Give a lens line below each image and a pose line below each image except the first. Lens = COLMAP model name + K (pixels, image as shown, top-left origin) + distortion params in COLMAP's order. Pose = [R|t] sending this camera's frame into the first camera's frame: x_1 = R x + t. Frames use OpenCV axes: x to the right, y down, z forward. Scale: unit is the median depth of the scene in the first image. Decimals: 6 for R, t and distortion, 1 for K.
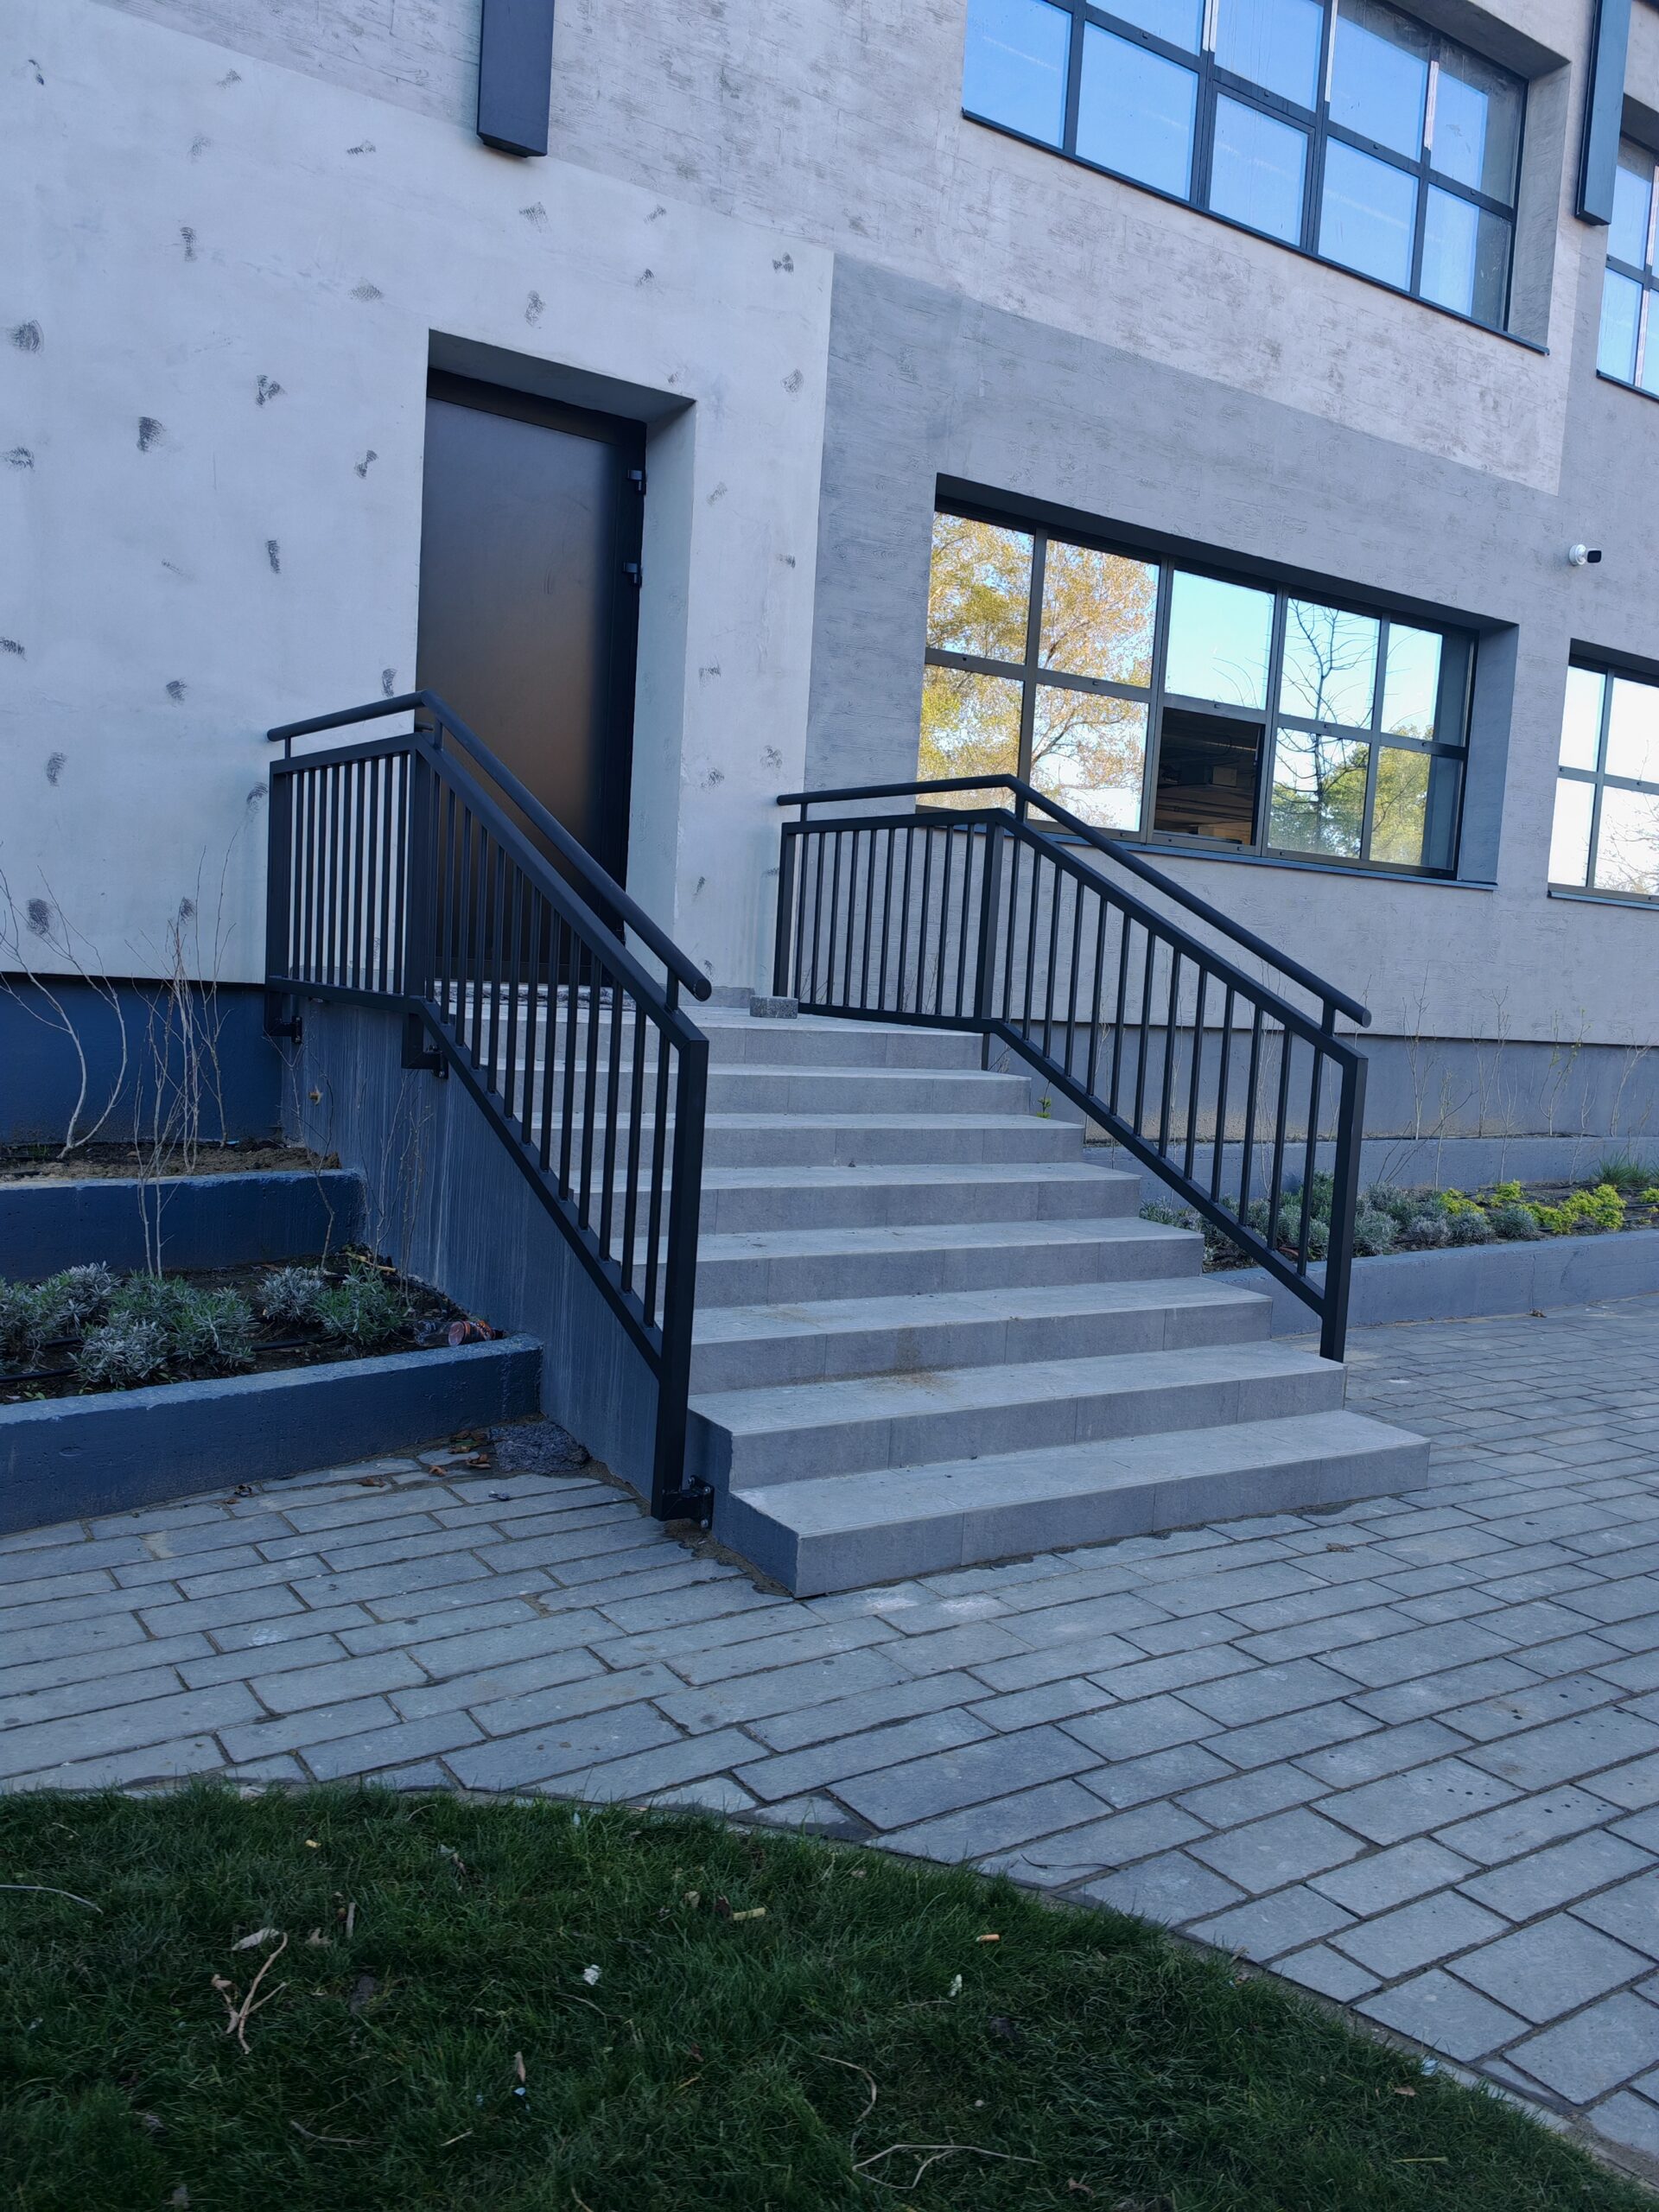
lens RADIAL K [[1733.7, 0, 839.2], [0, 1733.7, 1127.3], [0, 0, 1]] dist [0.007377, -0.030192]
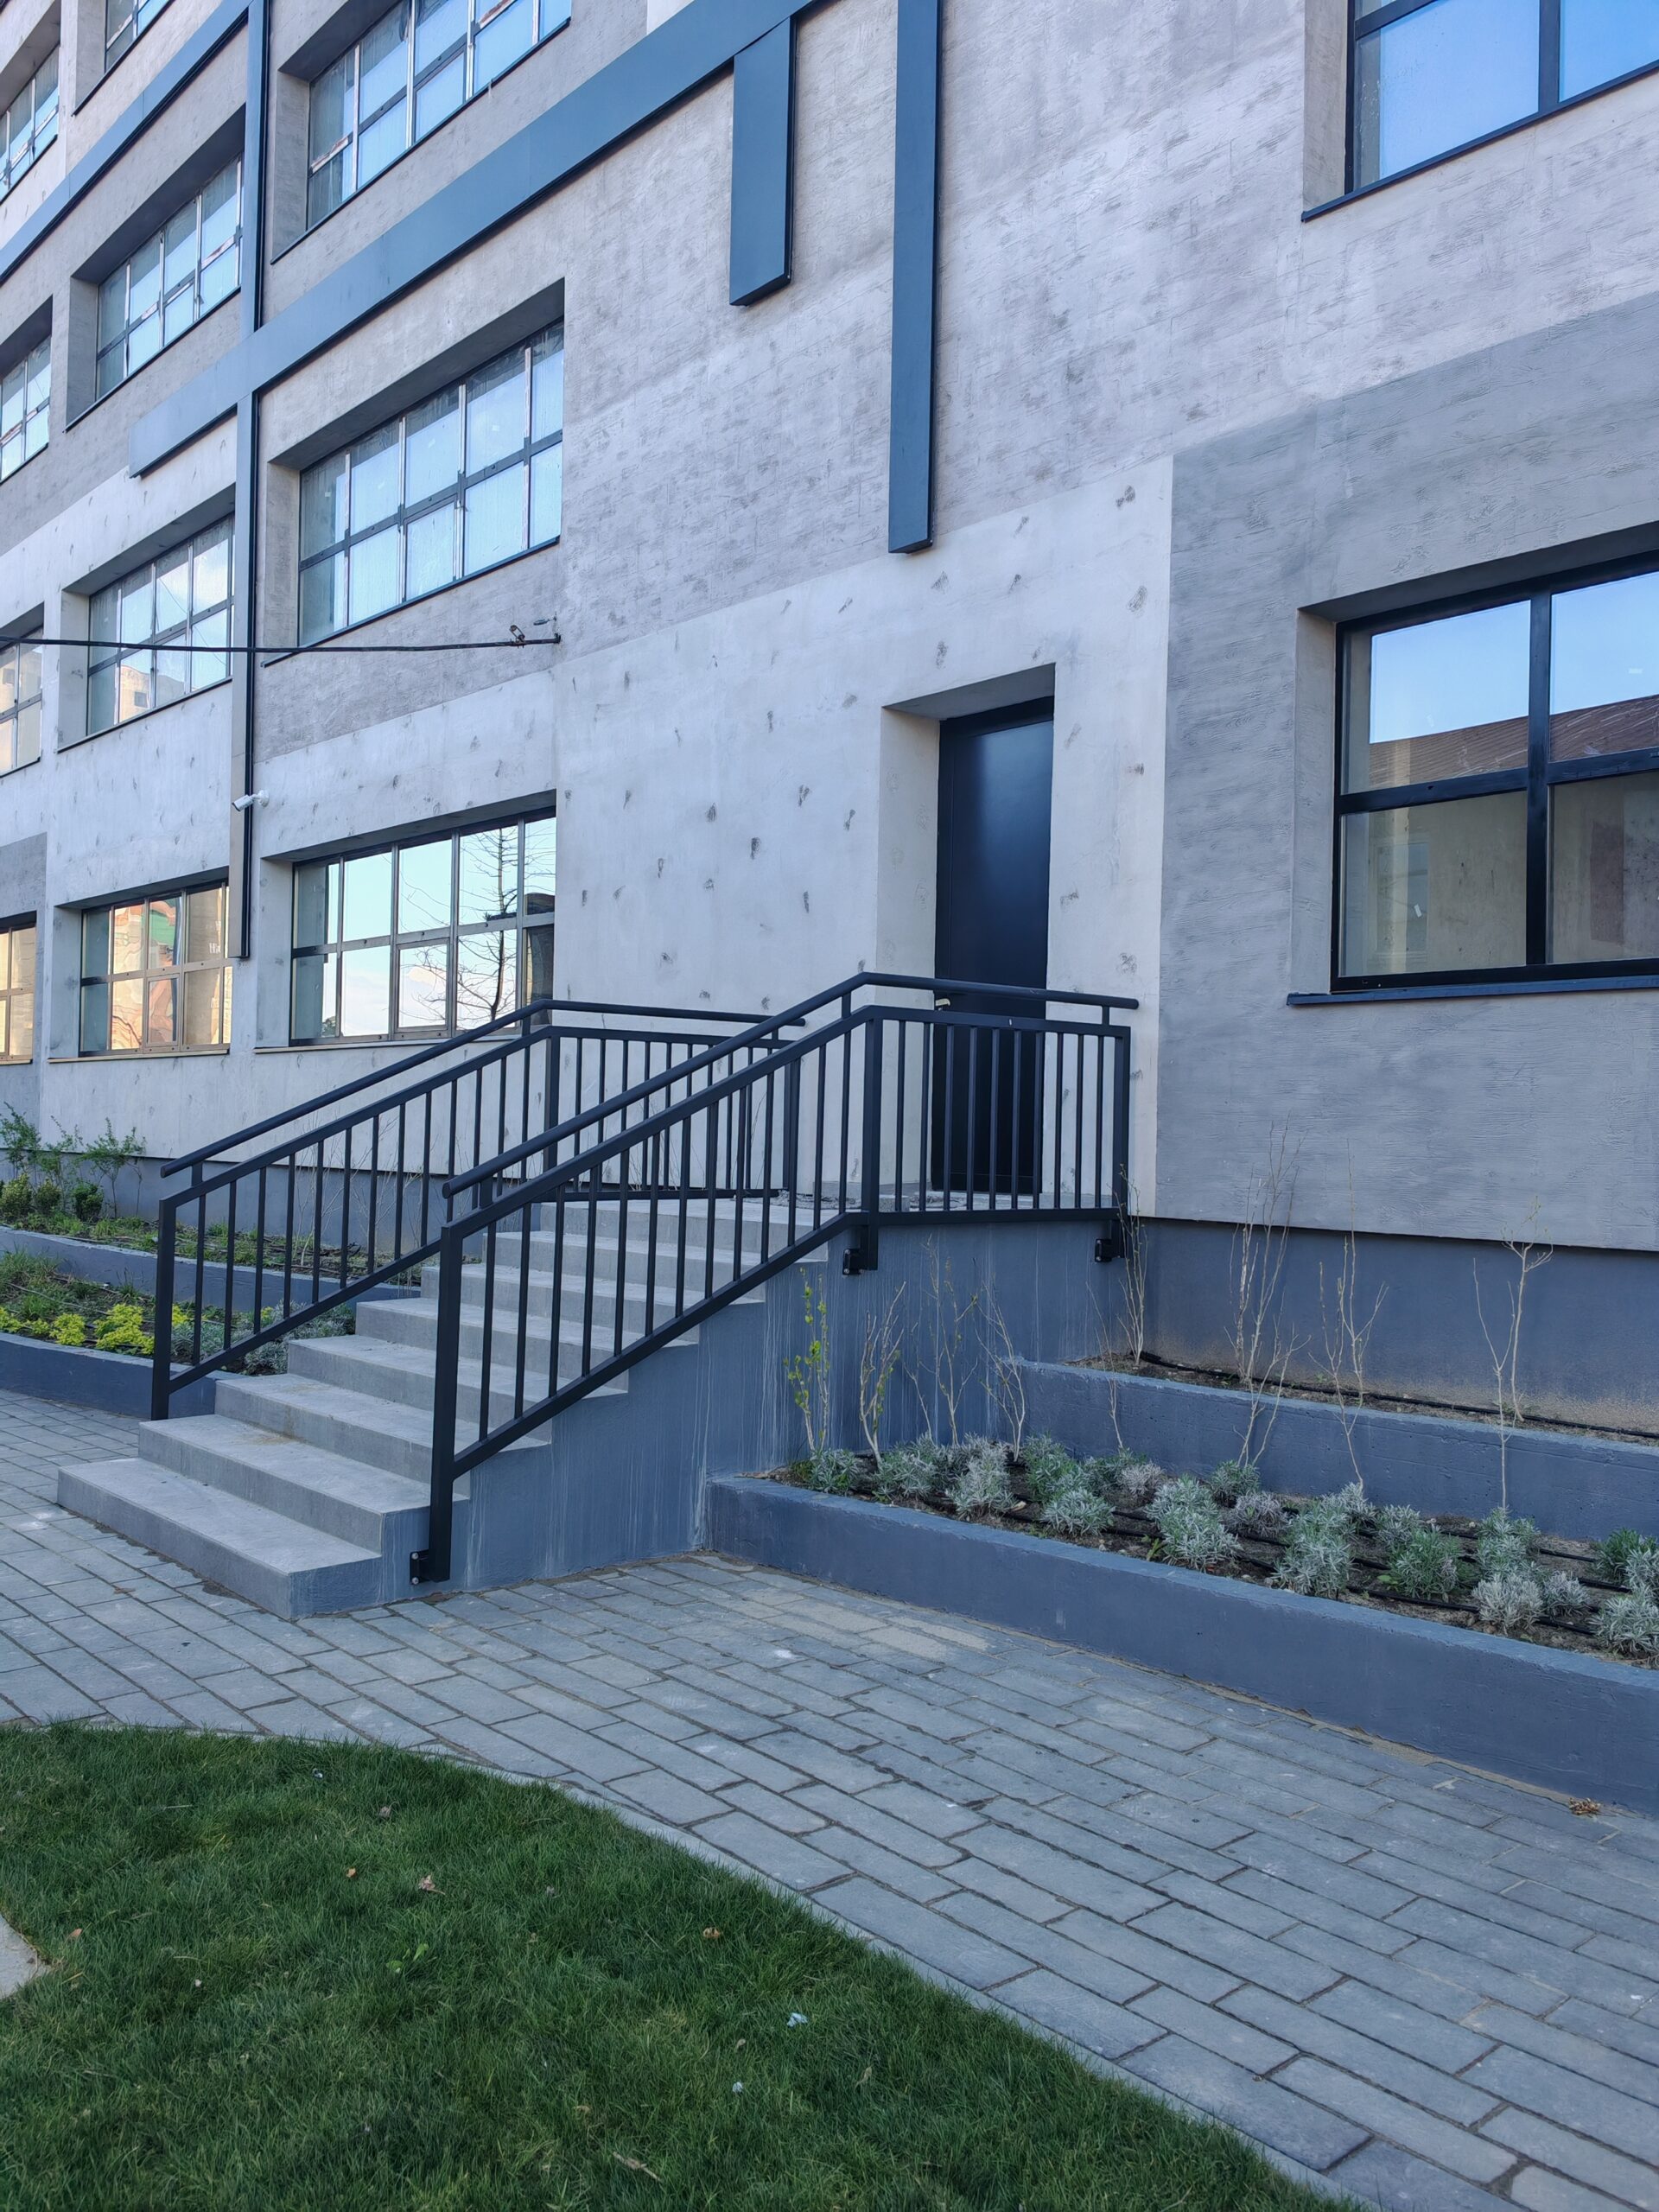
lens RADIAL K [[1733.7, 0, 839.6], [0, 1733.7, 1097.0], [0, 0, 1]] dist [0.007377, -0.030192]
pose [[0.154624, -0.071007, -0.985418, 0.929566], [-0.072738, 0.993889, -0.083031, -0.040764], [0.985292, 0.084516, 0.148514, 0.697434]]
